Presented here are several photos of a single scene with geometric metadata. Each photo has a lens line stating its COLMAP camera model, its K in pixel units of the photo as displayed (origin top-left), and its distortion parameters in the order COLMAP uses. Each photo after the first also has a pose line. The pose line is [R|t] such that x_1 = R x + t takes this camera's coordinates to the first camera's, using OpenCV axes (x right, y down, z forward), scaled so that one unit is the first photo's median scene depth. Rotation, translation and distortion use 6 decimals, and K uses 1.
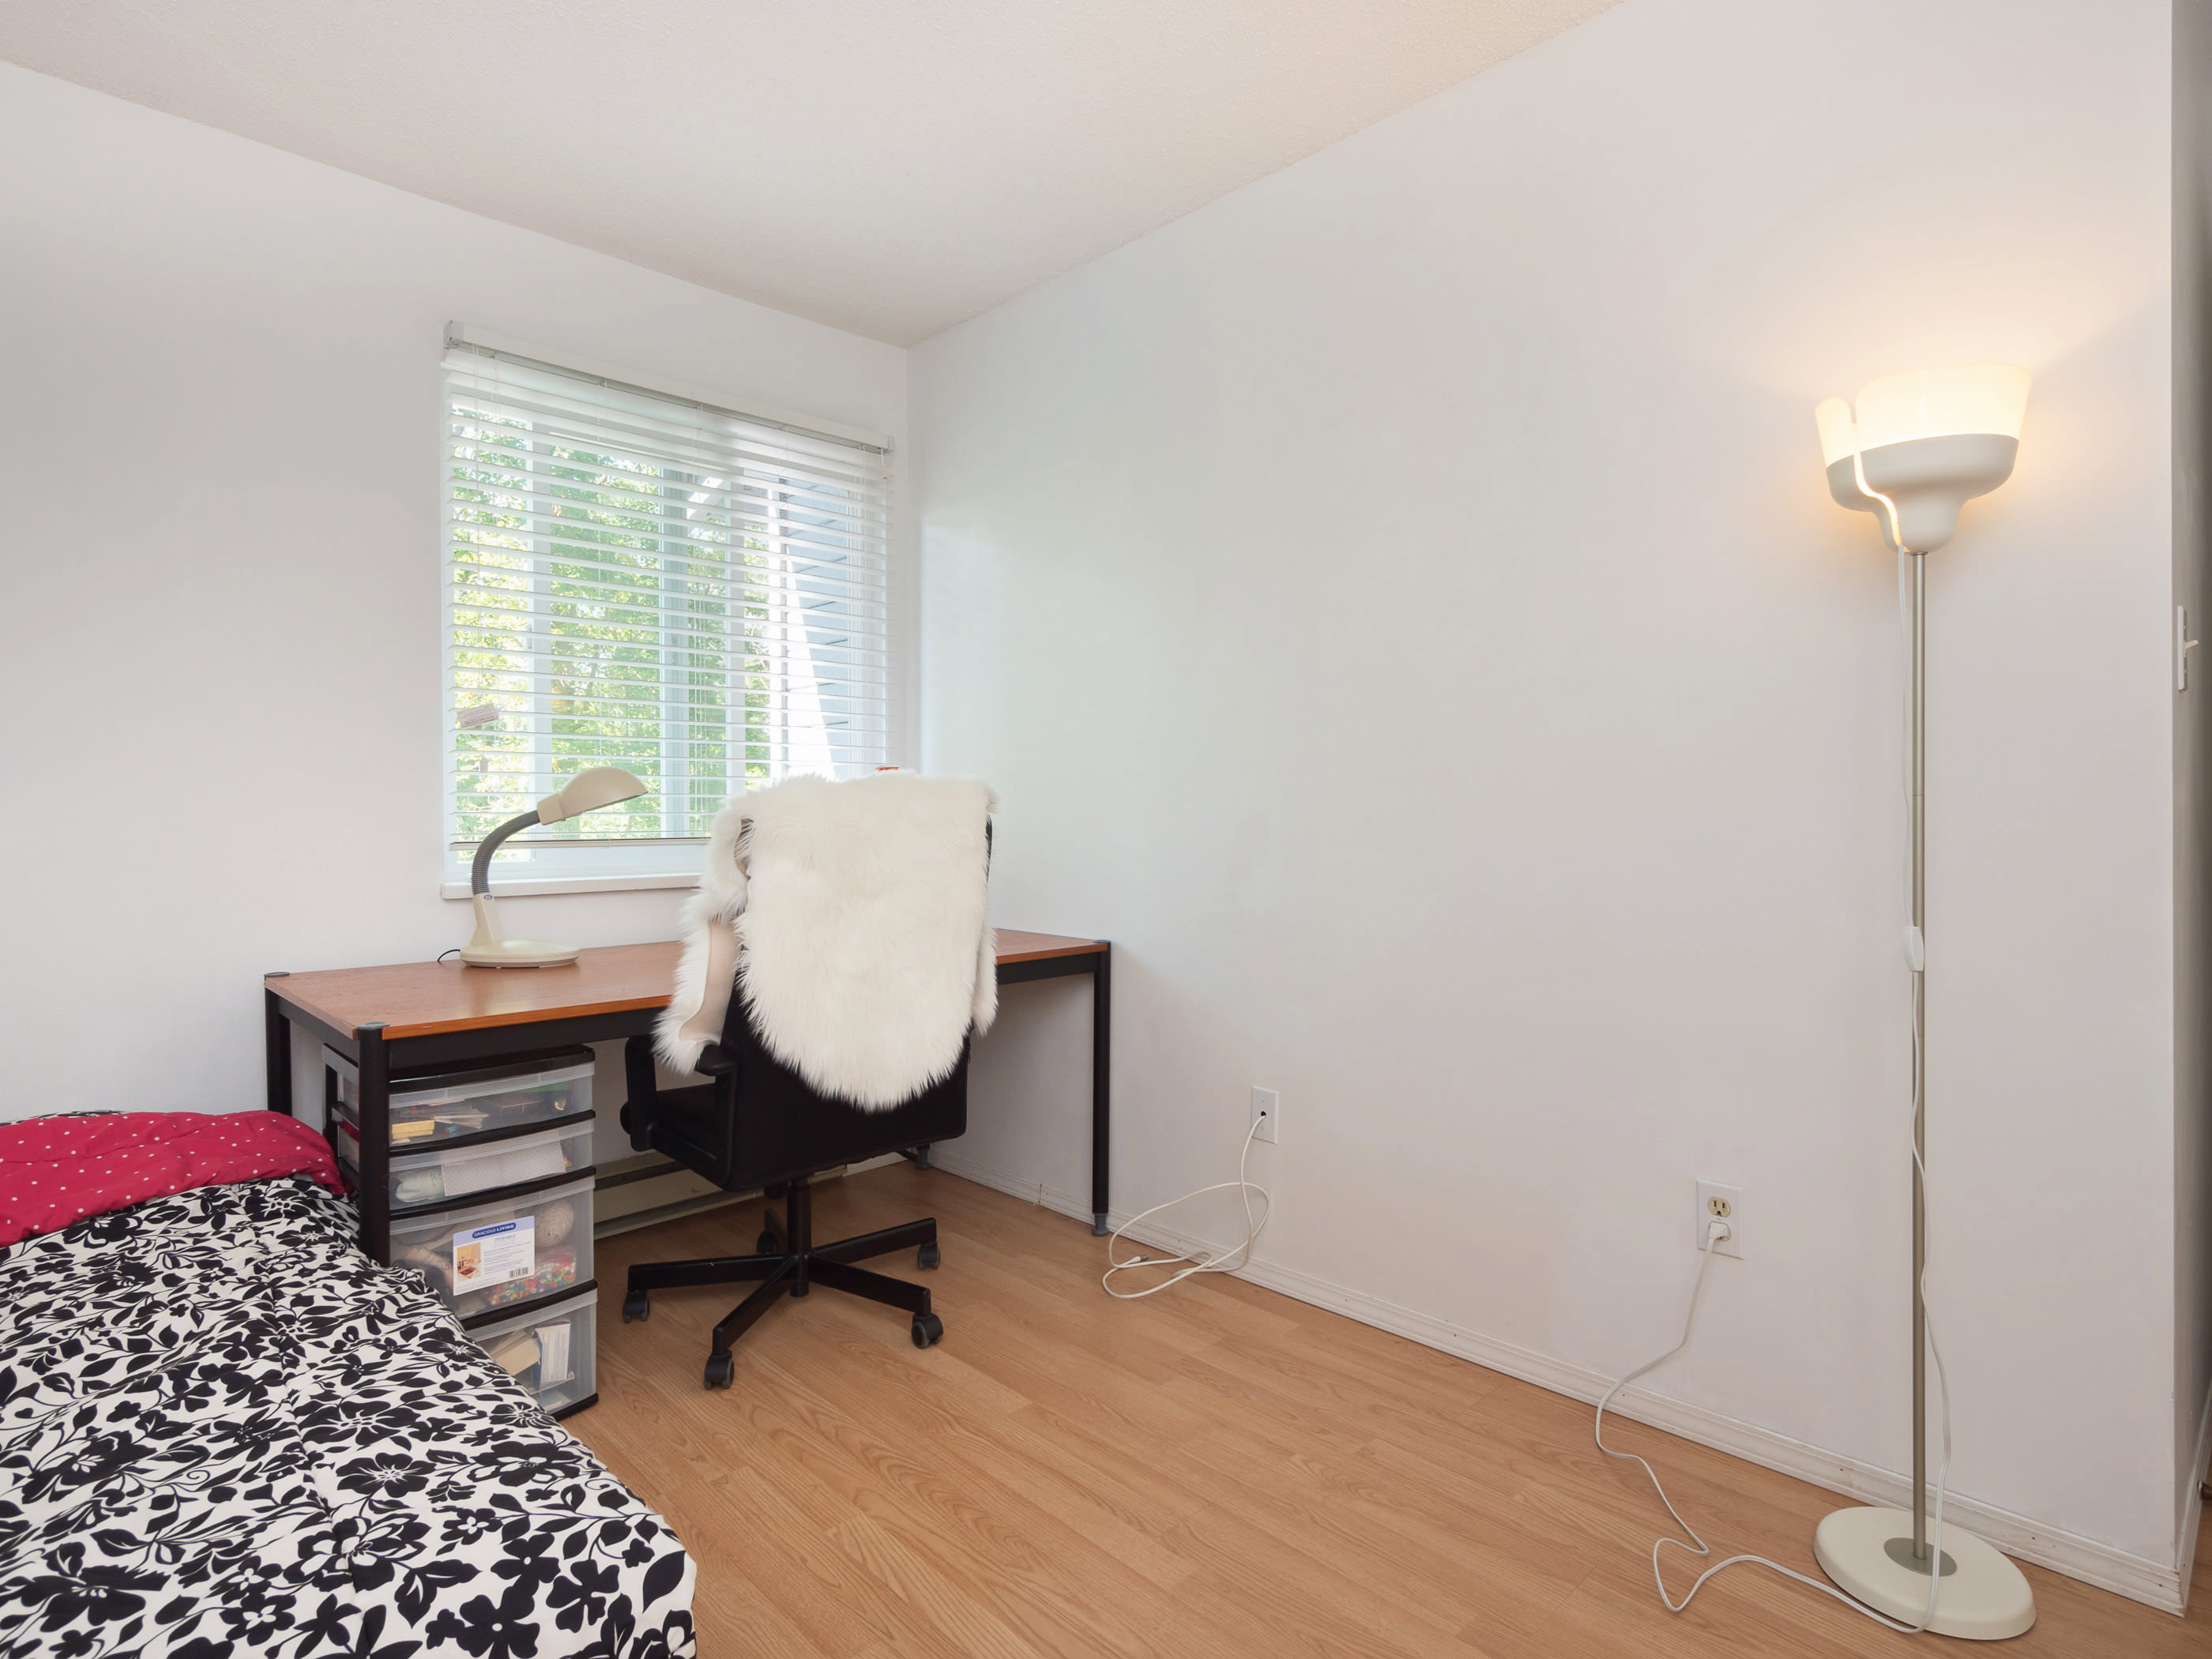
lens RADIAL K [[1173.3, 0, 1102.6], [0, 1173.3, 824.0], [0, 0, 1]] dist [-0.006320, 0.001113]
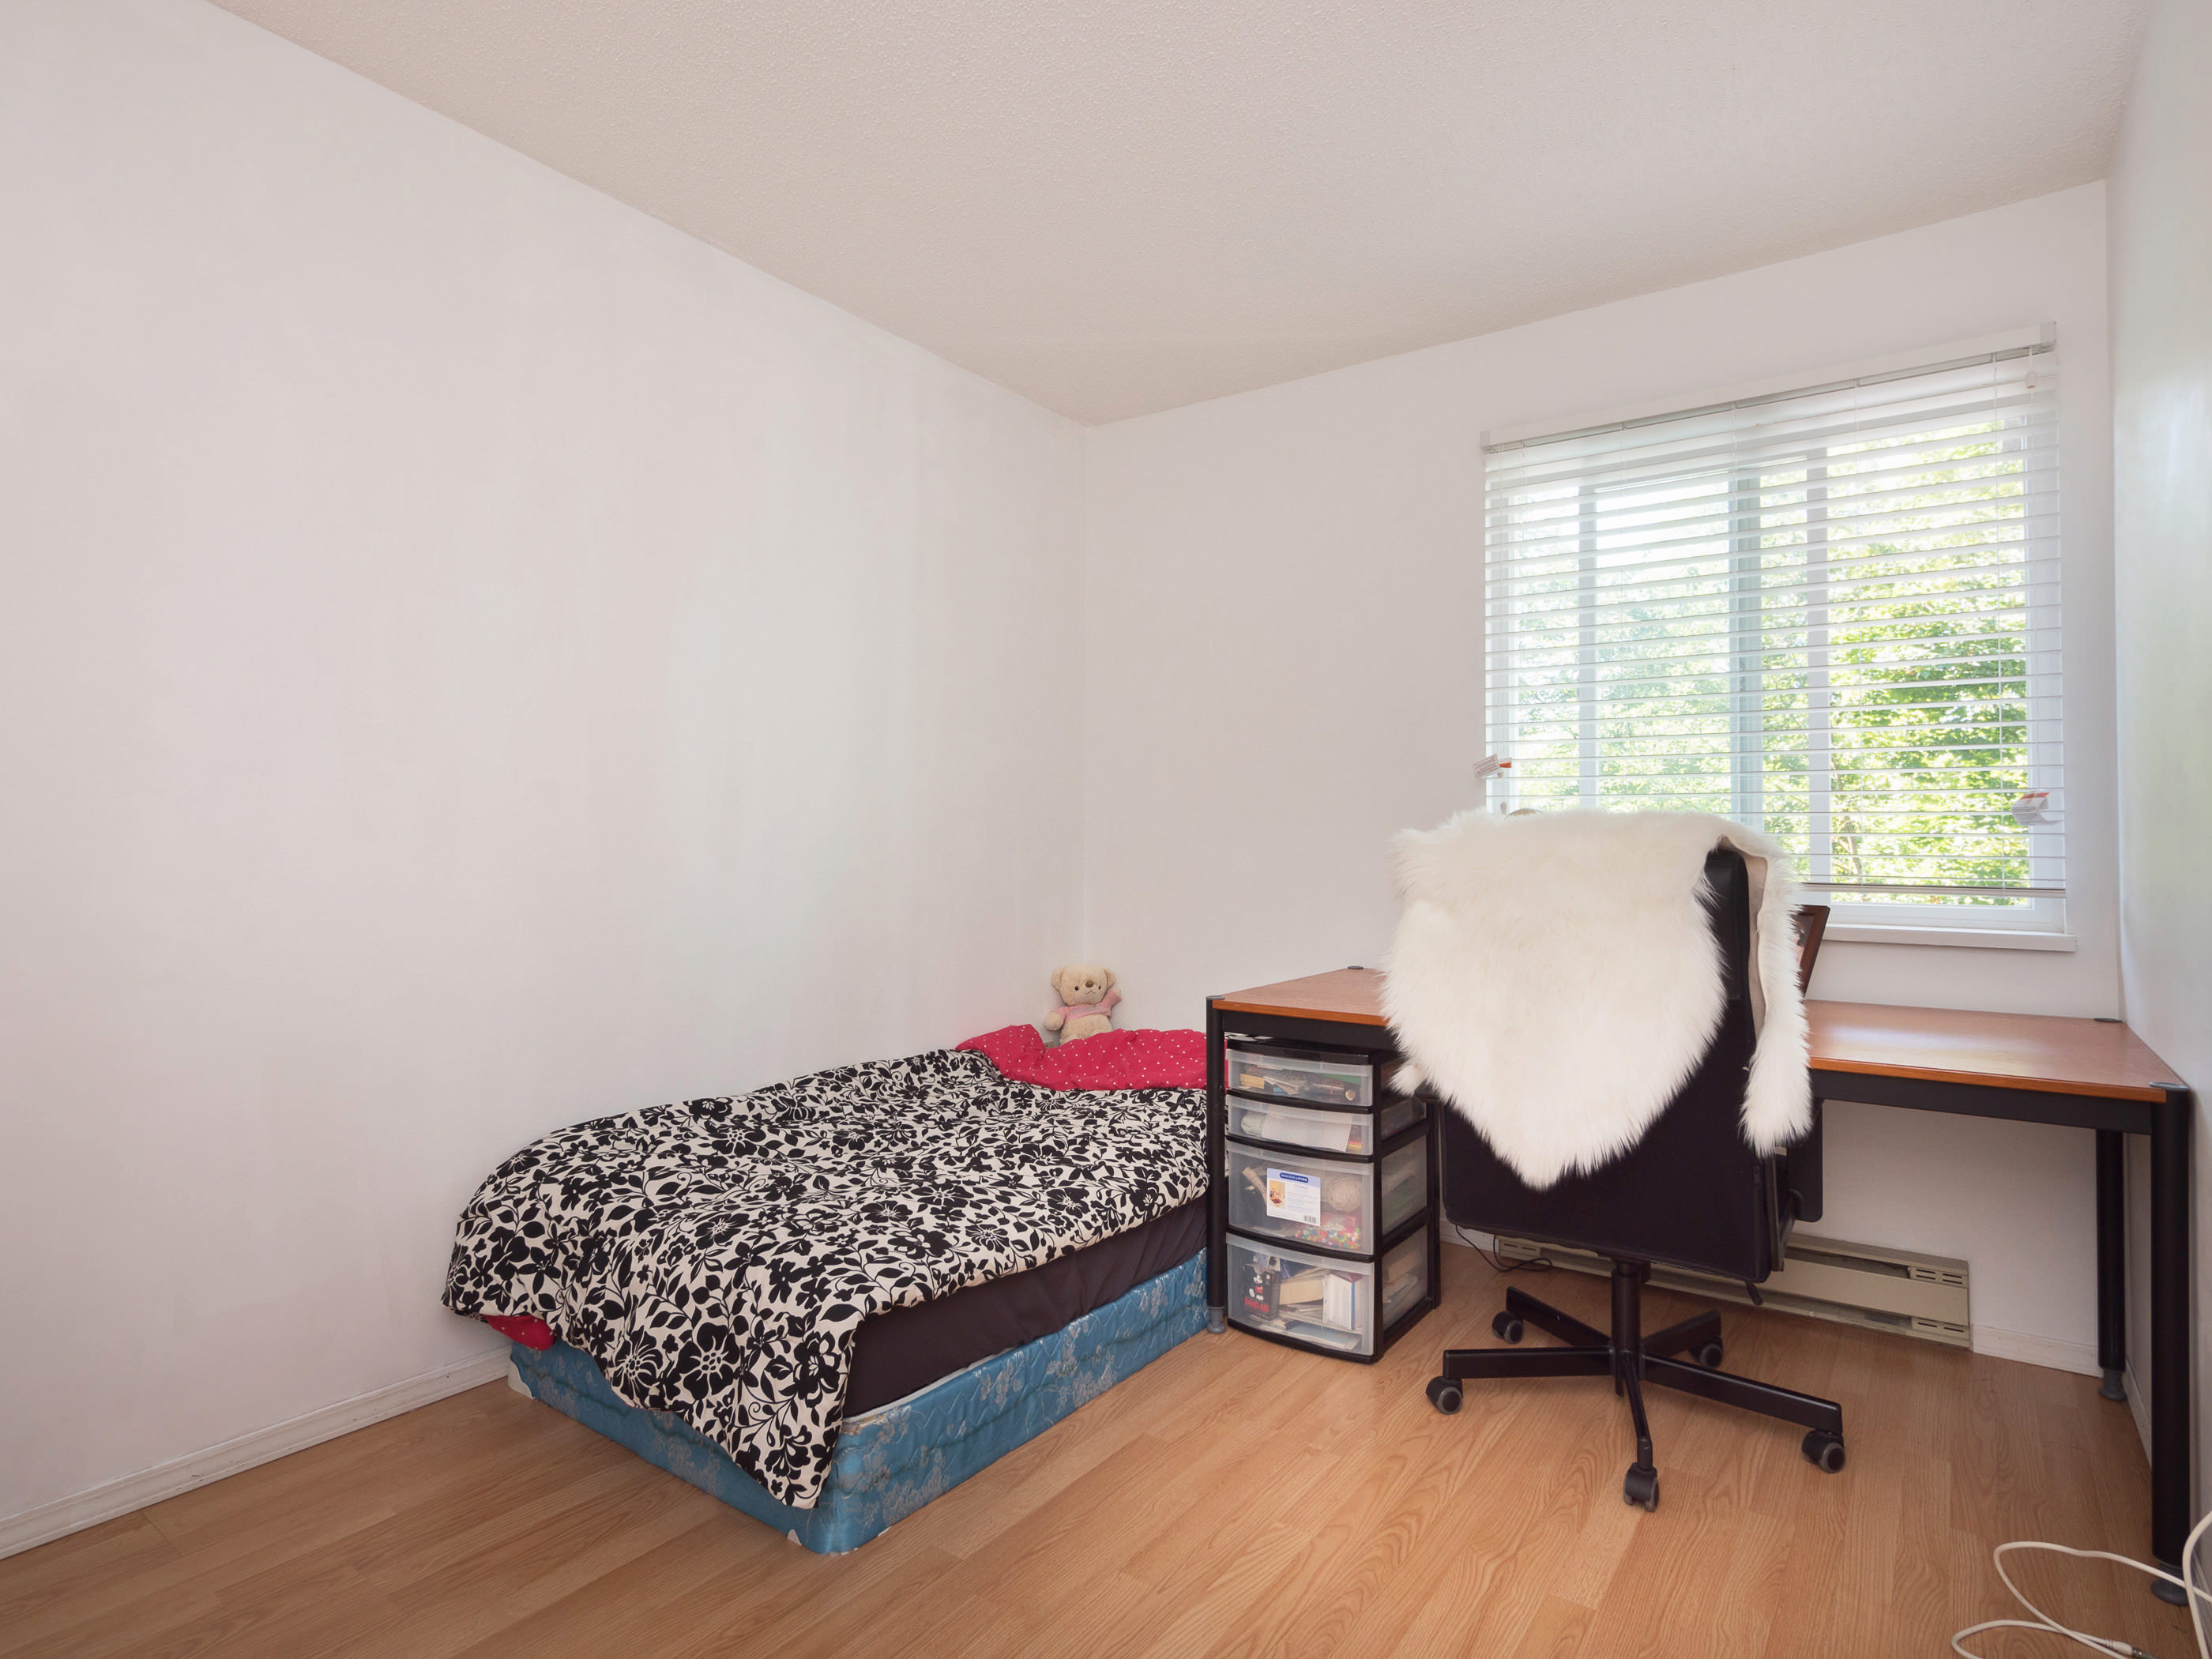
lens RADIAL K [[1173.3, 0, 1112.6], [0, 1173.3, 835.8], [0, 0, 1]] dist [-0.006320, 0.001113]
pose [[0.184600, 0.003738, -0.982807, 1.134462], [-0.023600, 0.999721, -0.000630, -0.031933], [0.982530, 0.023310, 0.184637, 0.910604]]
